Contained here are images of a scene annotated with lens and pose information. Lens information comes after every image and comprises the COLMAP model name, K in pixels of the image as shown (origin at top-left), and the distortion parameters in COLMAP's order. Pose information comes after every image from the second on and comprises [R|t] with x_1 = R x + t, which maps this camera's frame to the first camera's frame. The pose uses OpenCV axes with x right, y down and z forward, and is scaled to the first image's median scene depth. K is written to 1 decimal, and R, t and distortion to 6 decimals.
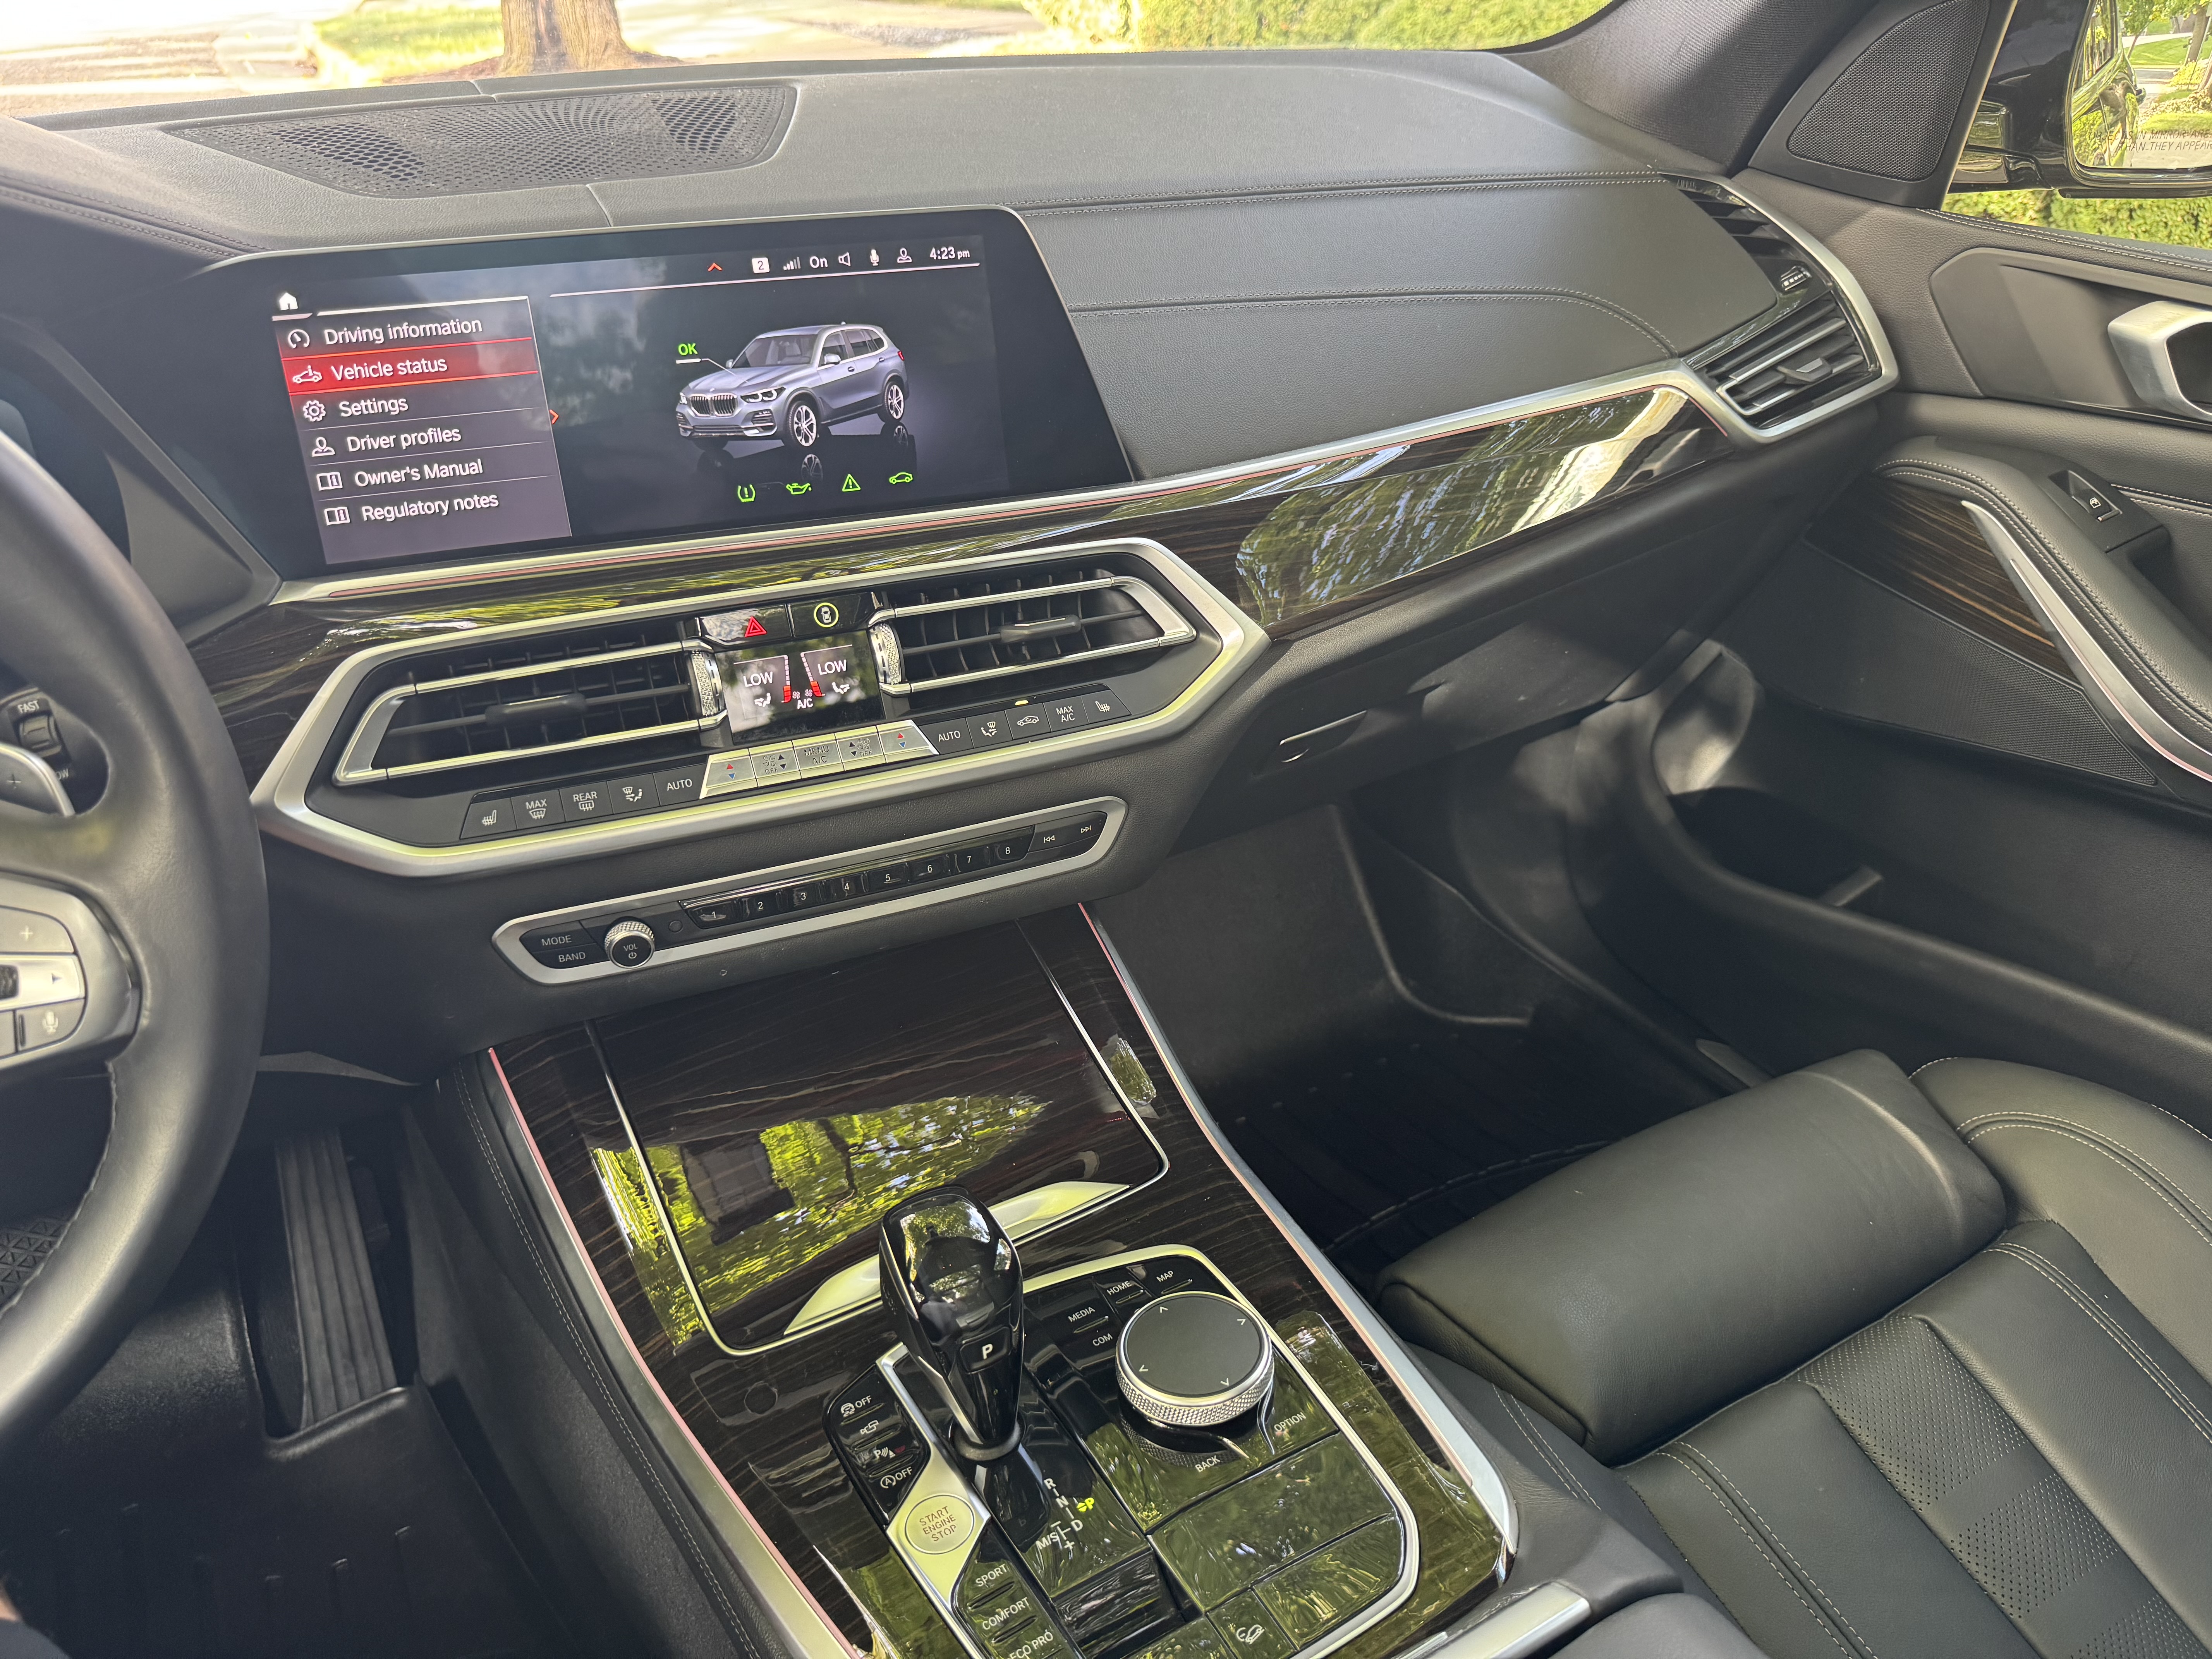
lens RADIAL K [[1616.2, 0, 1220.0], [0, 1616.2, 824.5], [0, 0, 1]] dist [0.086181, -0.091195]
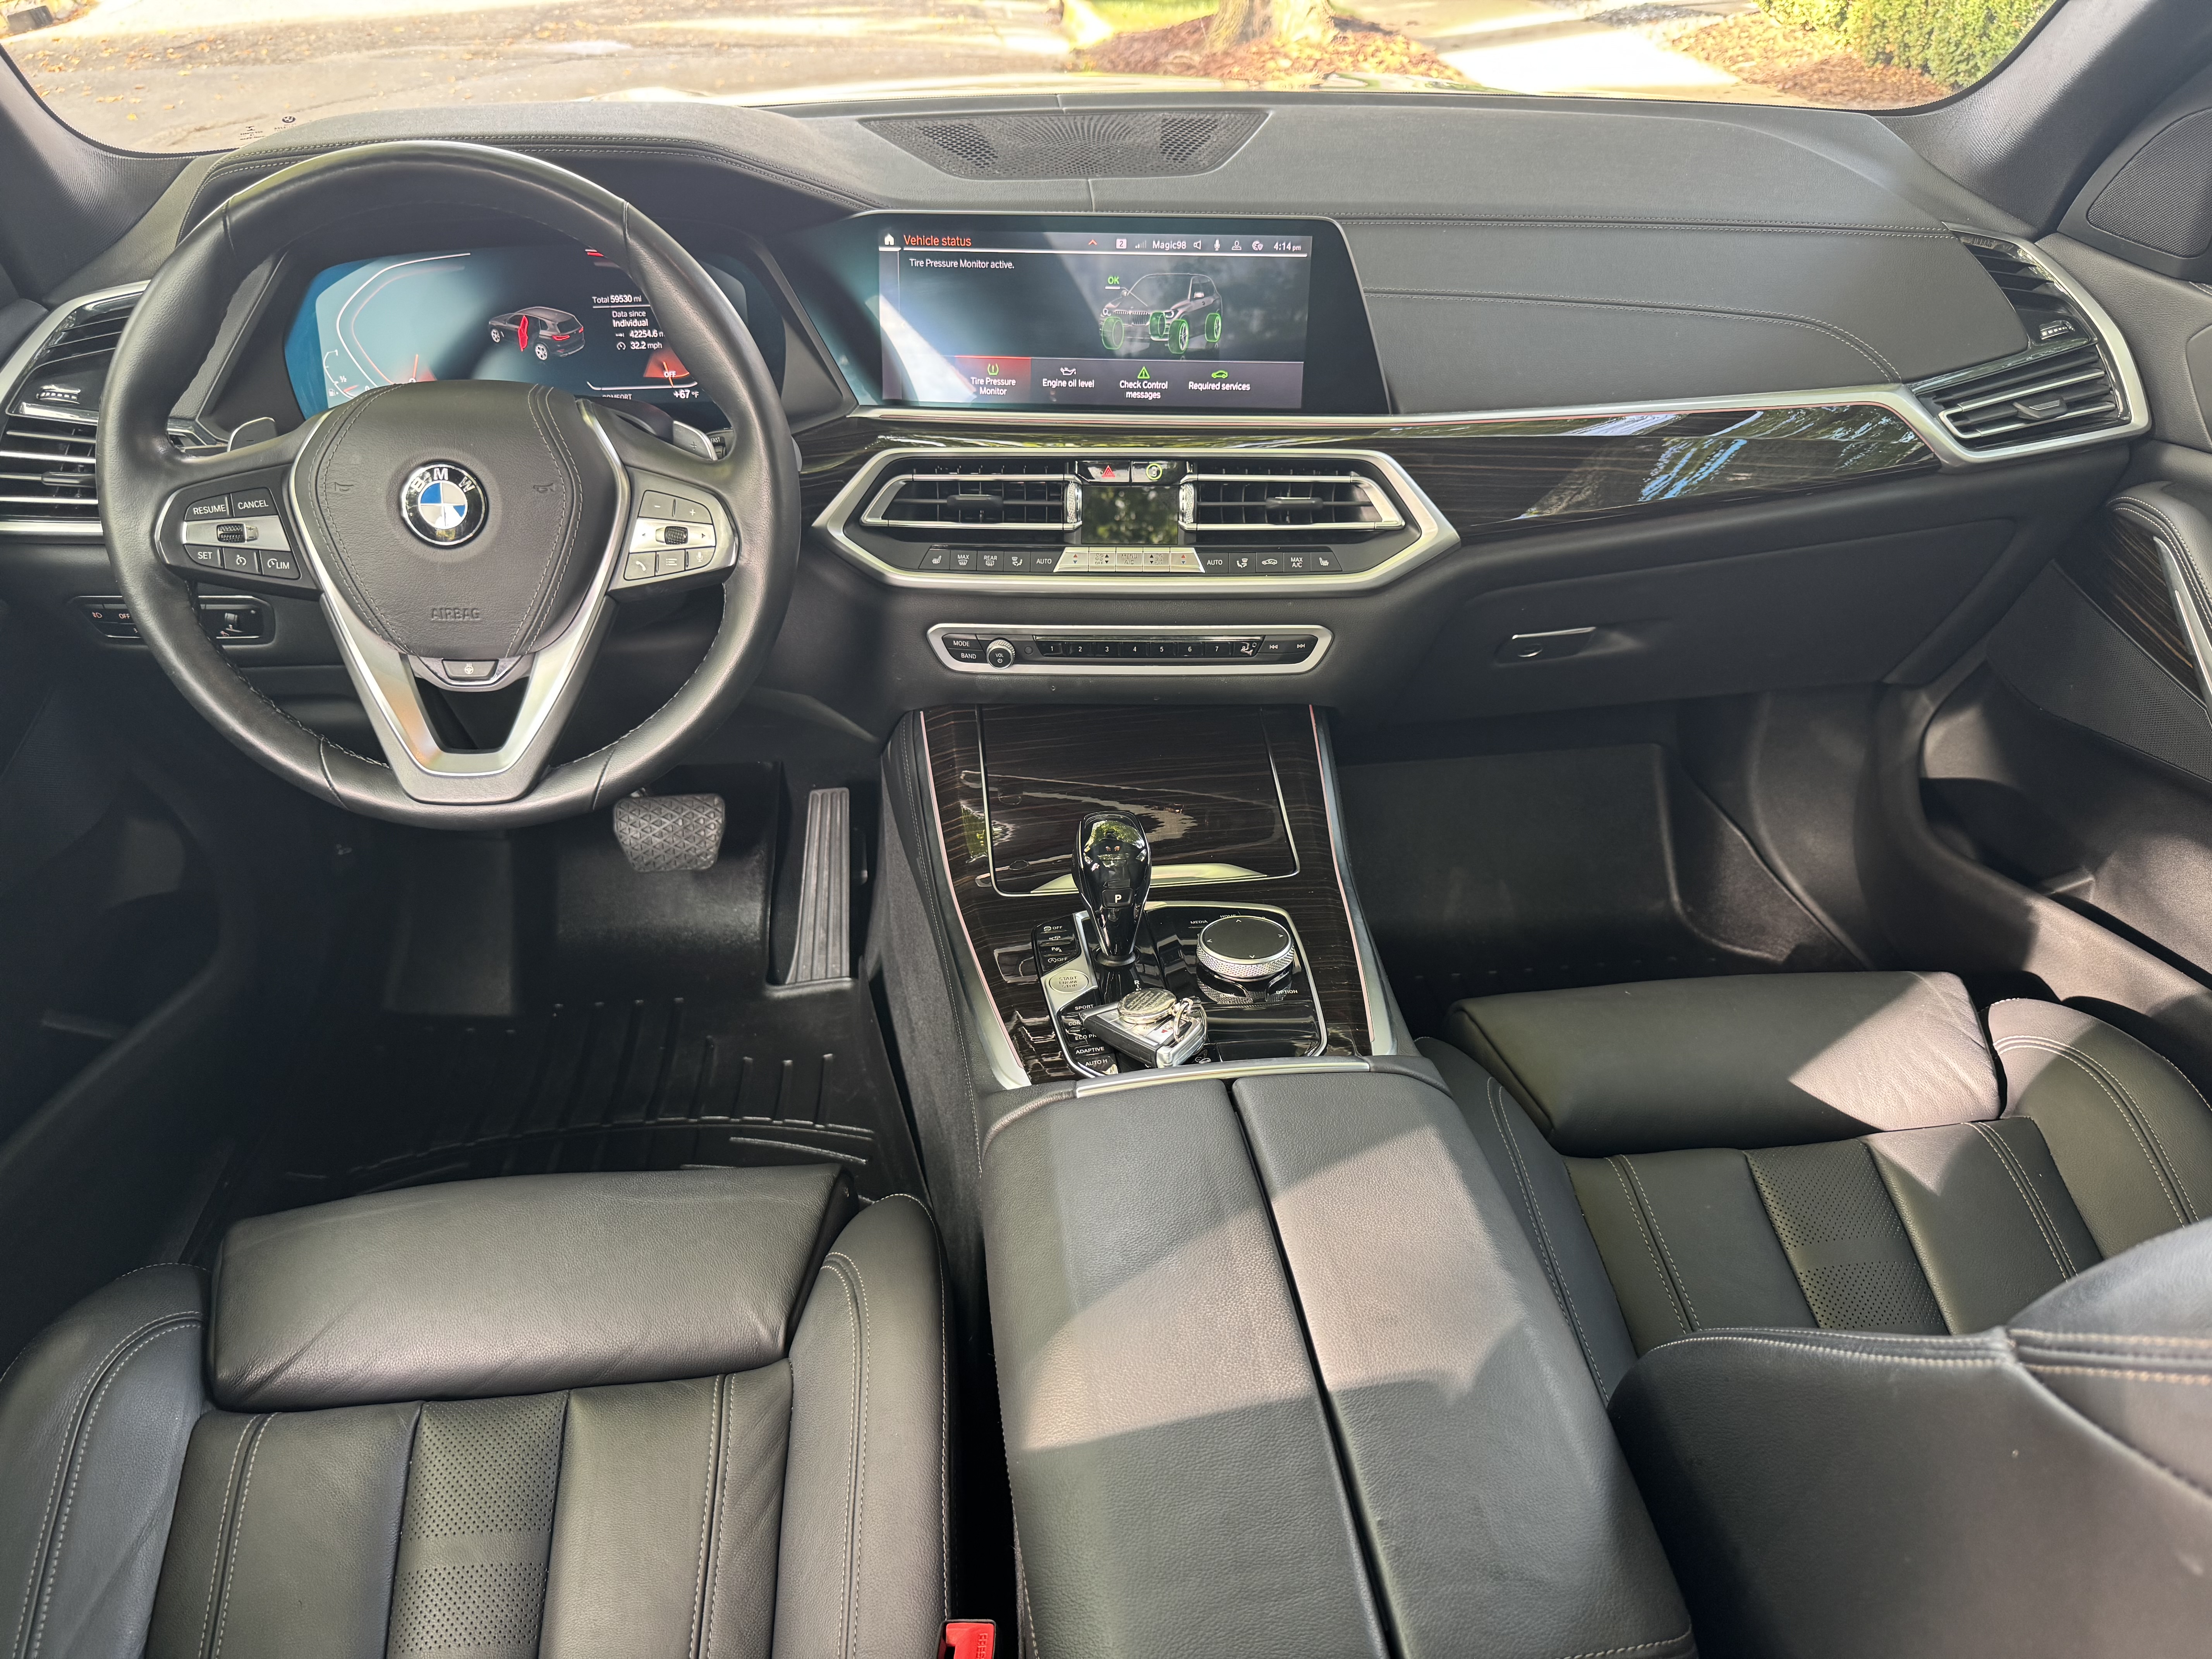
lens RADIAL K [[1616.2, 0, 1220.0], [0, 1616.2, 824.5], [0, 0, 1]] dist [0.086181, -0.091195]
pose [[0.930366, 0.202327, -0.305750, 0.338576], [-0.198798, 0.979097, 0.042988, 0.115579], [0.308056, 0.020788, 0.951141, -0.423630]]
